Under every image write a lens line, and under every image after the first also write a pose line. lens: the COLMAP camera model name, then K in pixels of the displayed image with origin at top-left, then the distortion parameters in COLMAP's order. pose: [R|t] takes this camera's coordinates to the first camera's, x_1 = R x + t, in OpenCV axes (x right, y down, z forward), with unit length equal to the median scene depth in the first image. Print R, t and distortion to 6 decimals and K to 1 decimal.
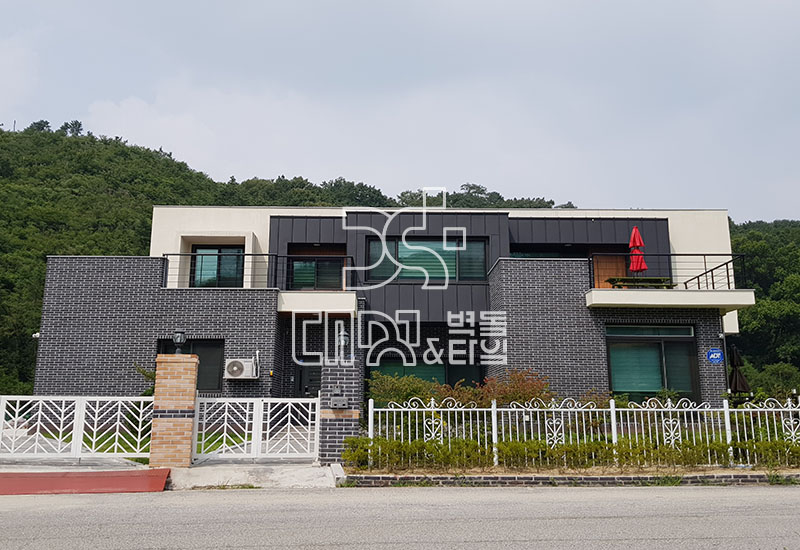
lens RADIAL K [[814.4, 0, 399.6], [0, 814.4, 238.7], [0, 0, 1]] dist [0.043254, 0.000000]
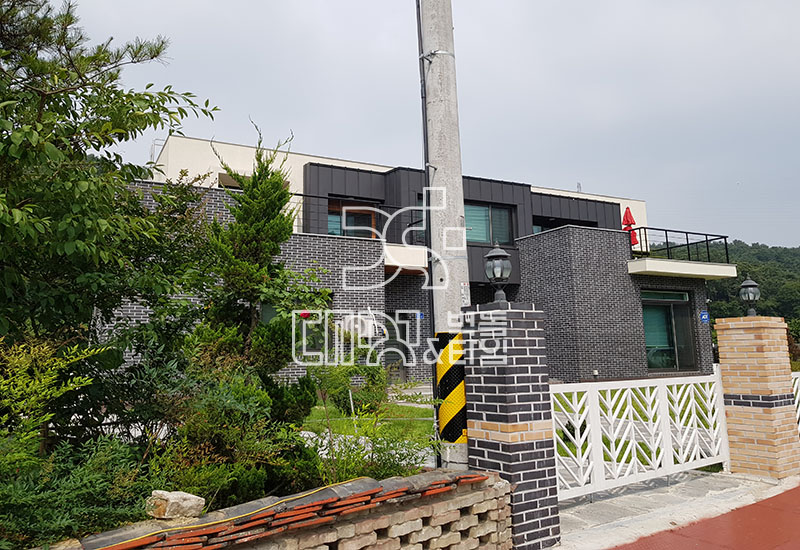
lens RADIAL K [[619.9, 0, 395.2], [0, 619.9, 258.0], [0, 0, 1]] dist [0.056996, -0.102047]
pose [[0.894243, 0.051213, 0.444643, -0.457106], [-0.077133, 0.996202, 0.040386, 0.052949], [-0.440886, -0.070412, 0.894797, 0.375149]]
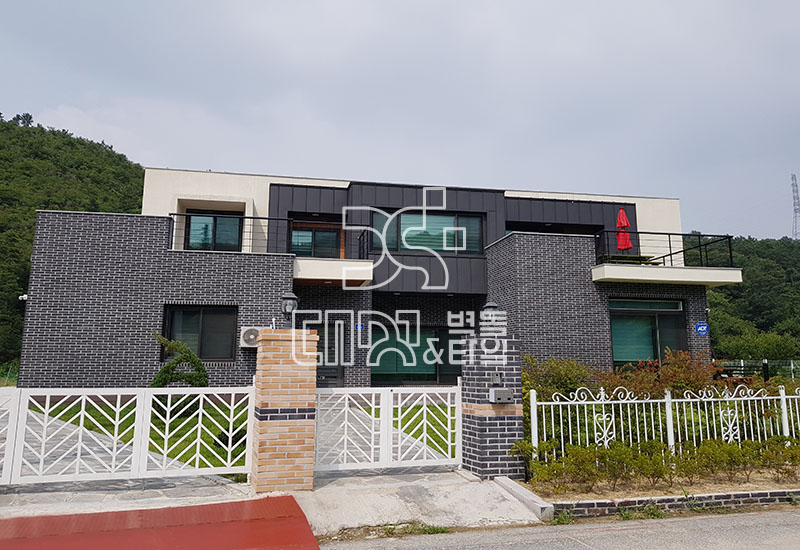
lens RADIAL K [[619.9, 0, 399.2], [0, 619.9, 268.0], [0, 0, 1]] dist [0.056996, -0.102047]
pose [[0.985282, 0.027475, 0.168713, -0.153588], [-0.037696, 0.997623, 0.057684, 0.030535], [-0.166727, -0.063195, 0.983976, 0.260919]]
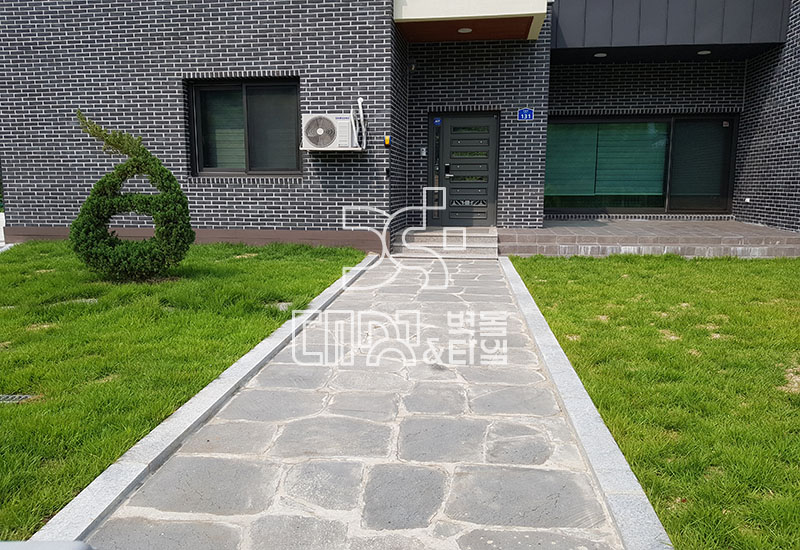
lens RADIAL K [[619.9, 0, 400.1], [0, 619.9, 288.3], [0, 0, 1]] dist [0.056996, -0.102047]
pose [[0.987384, 0.024505, -0.156436, -0.080855], [0.036566, 0.925963, 0.375839, 0.100243], [0.154064, -0.376817, 0.913385, 0.582701]]
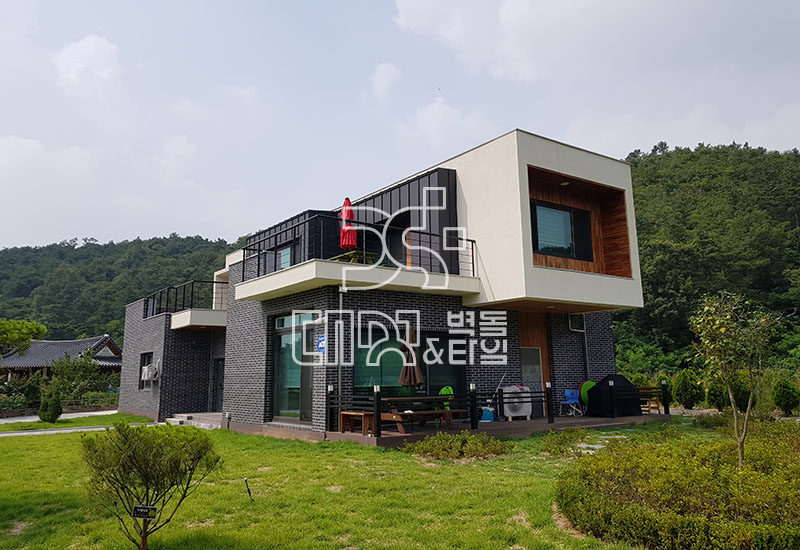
lens RADIAL K [[619.9, 0, 401.9], [0, 619.9, 273.0], [0, 0, 1]] dist [0.056996, -0.102047]
pose [[0.586232, -0.143872, -0.797266, 0.860275], [0.190103, 0.981057, -0.037255, 0.109121], [0.787523, -0.129722, 0.602478, 0.694334]]
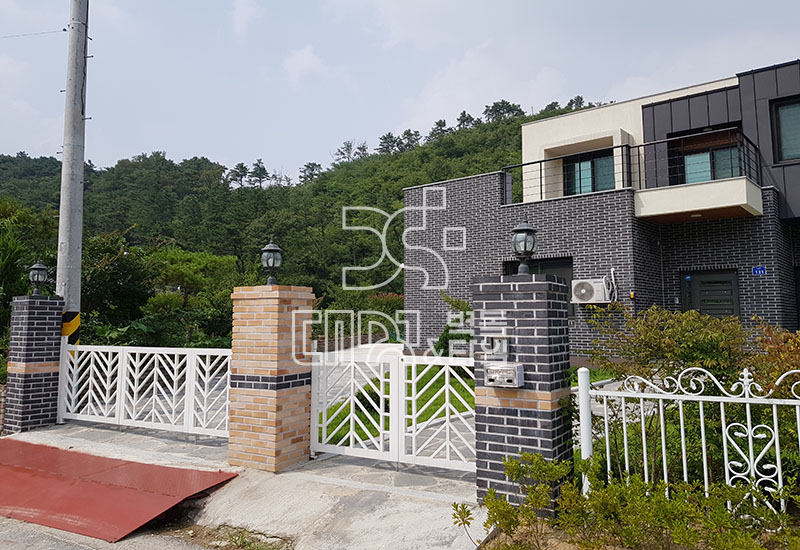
lens RADIAL K [[619.9, 0, 402.4], [0, 619.9, 272.1], [0, 0, 1]] dist [0.056996, -0.102047]
pose [[0.760750, -0.060044, -0.646262, 0.064025], [0.146416, 0.985922, 0.080753, 0.061745], [0.632315, -0.156056, 0.758831, 0.405833]]
